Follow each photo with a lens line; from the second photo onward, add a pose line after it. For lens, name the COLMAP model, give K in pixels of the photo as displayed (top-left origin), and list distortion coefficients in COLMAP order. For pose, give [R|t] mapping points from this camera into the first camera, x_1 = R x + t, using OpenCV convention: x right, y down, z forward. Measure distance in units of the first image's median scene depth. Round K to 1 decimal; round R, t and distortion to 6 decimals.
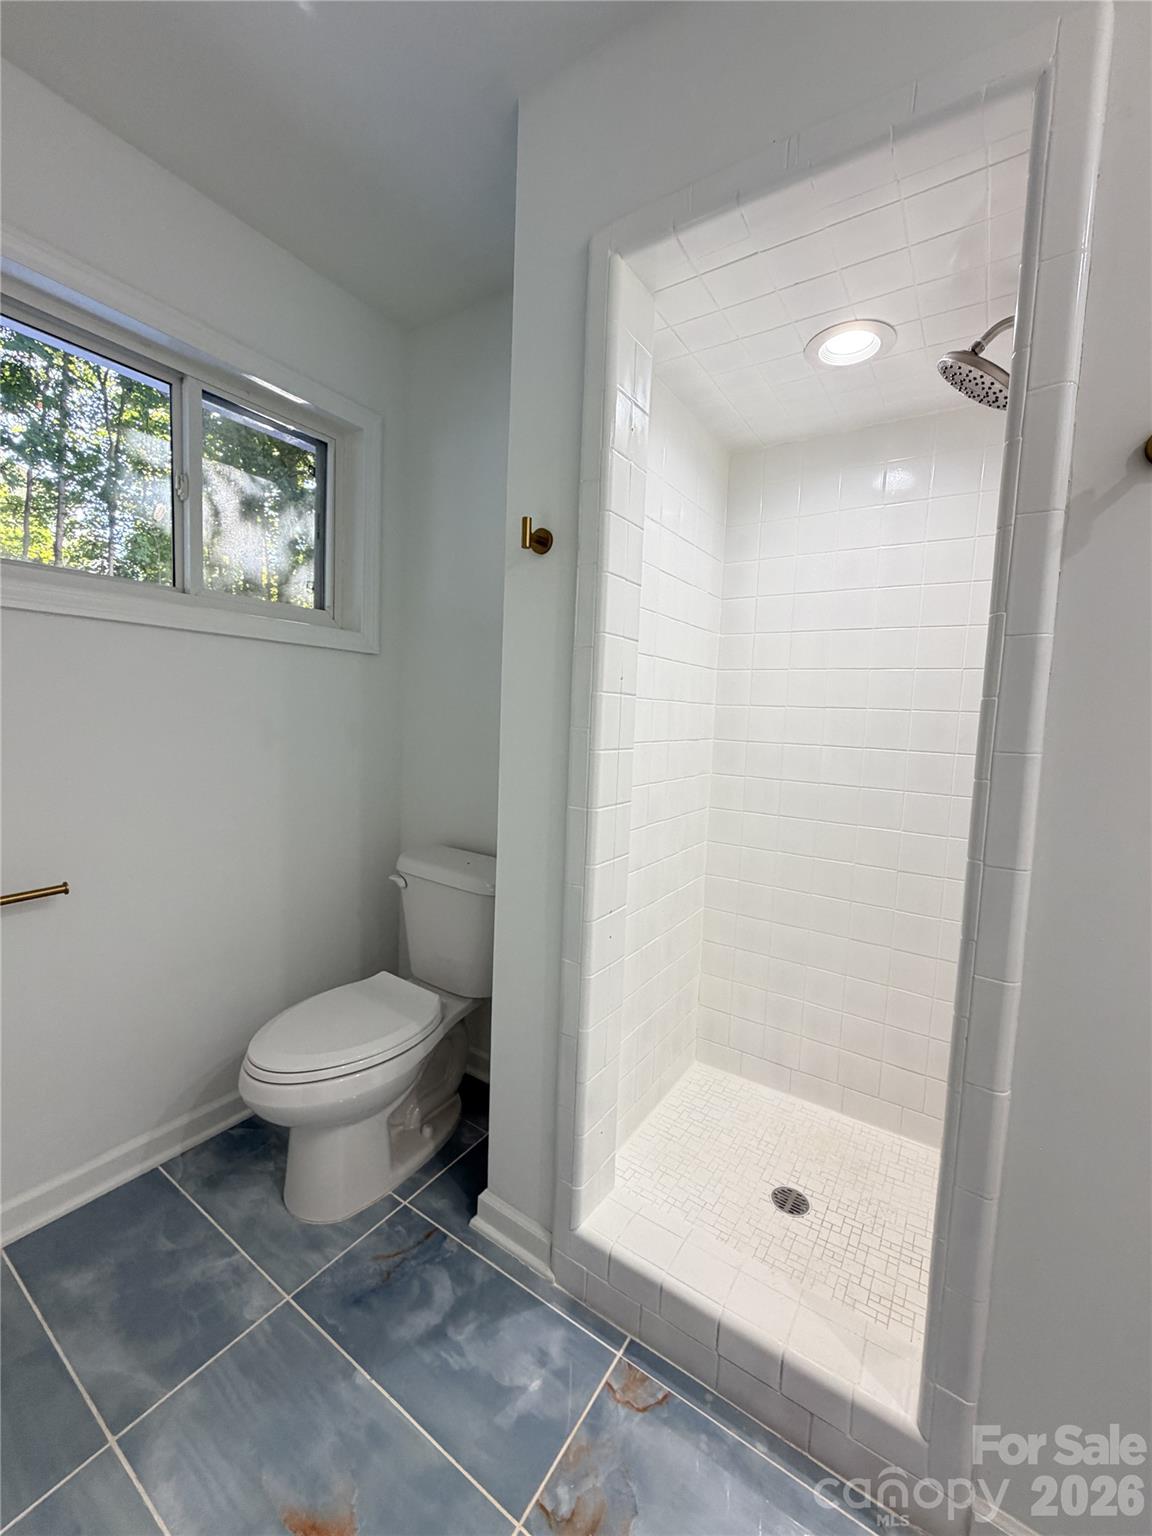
lens RADIAL K [[616.6, 0, 576.0], [0, 616.6, 768.0], [0, 0, 1]] dist [-0.000386, 0.000383]
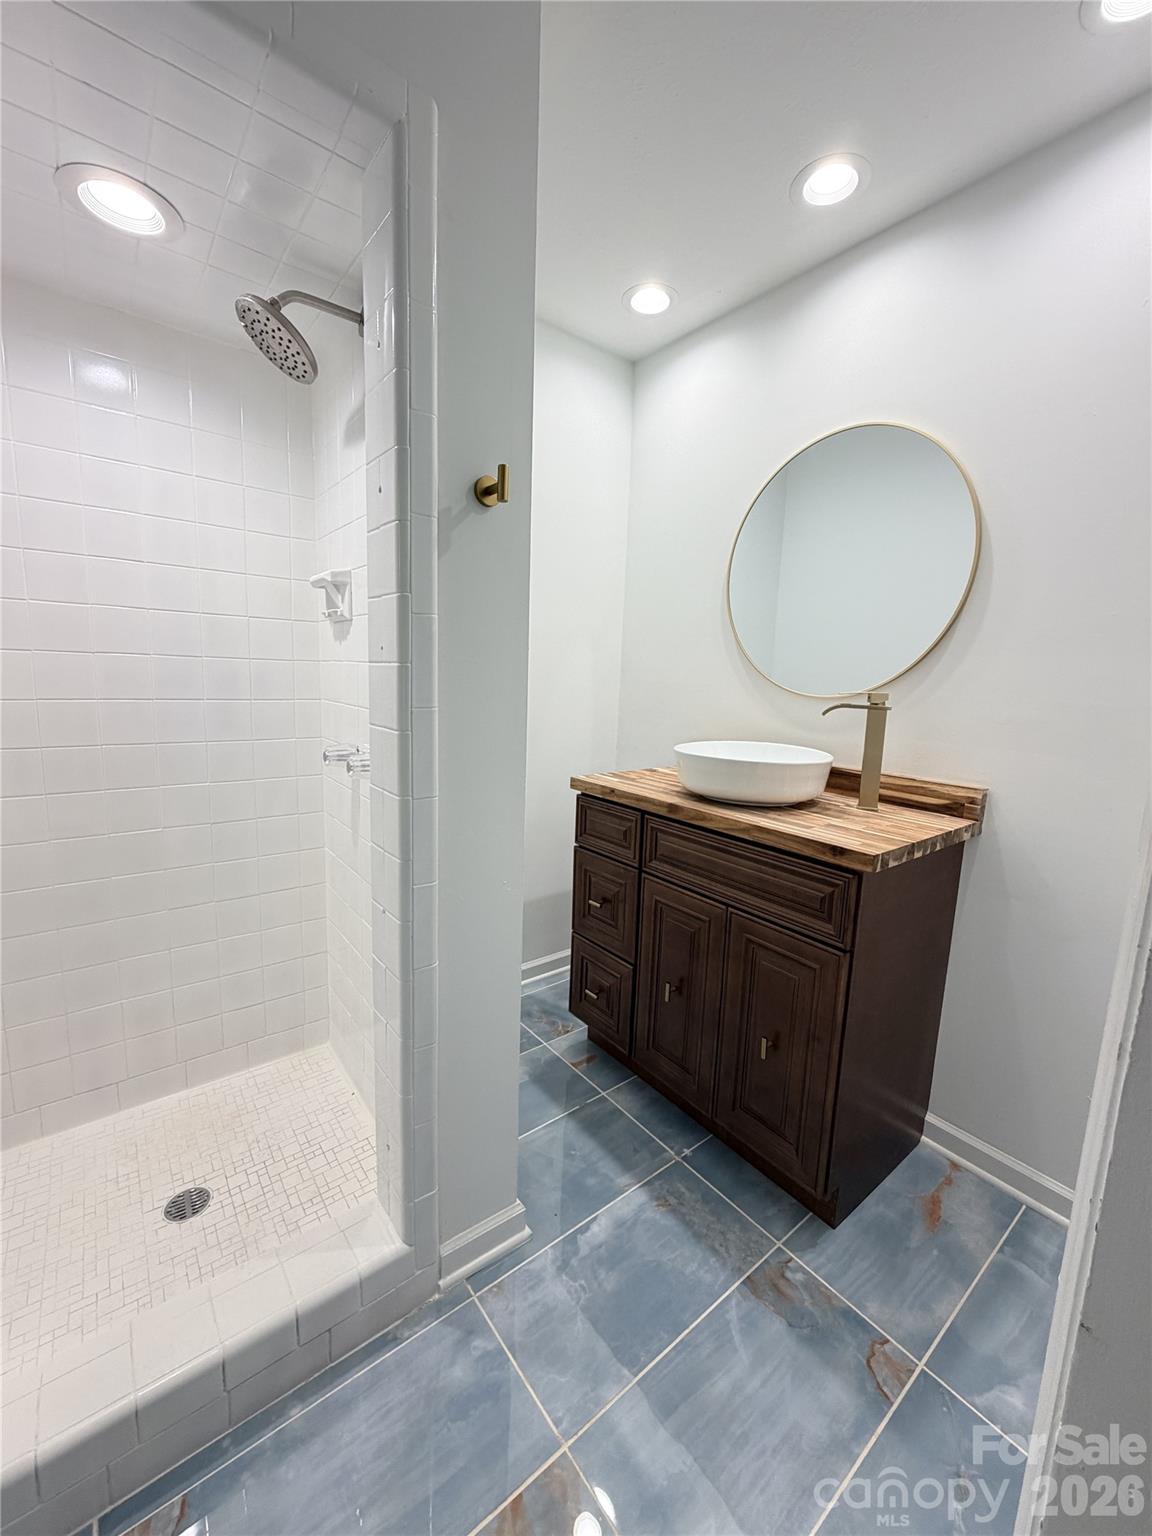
lens RADIAL K [[616.6, 0, 576.0], [0, 616.6, 768.0], [0, 0, 1]] dist [-0.000386, 0.000383]
pose [[0.307154, -0.175488, 0.935339, -0.256000], [0.060015, 0.984466, 0.164997, -0.058838], [-0.949765, 0.005455, 0.312915, 0.194657]]
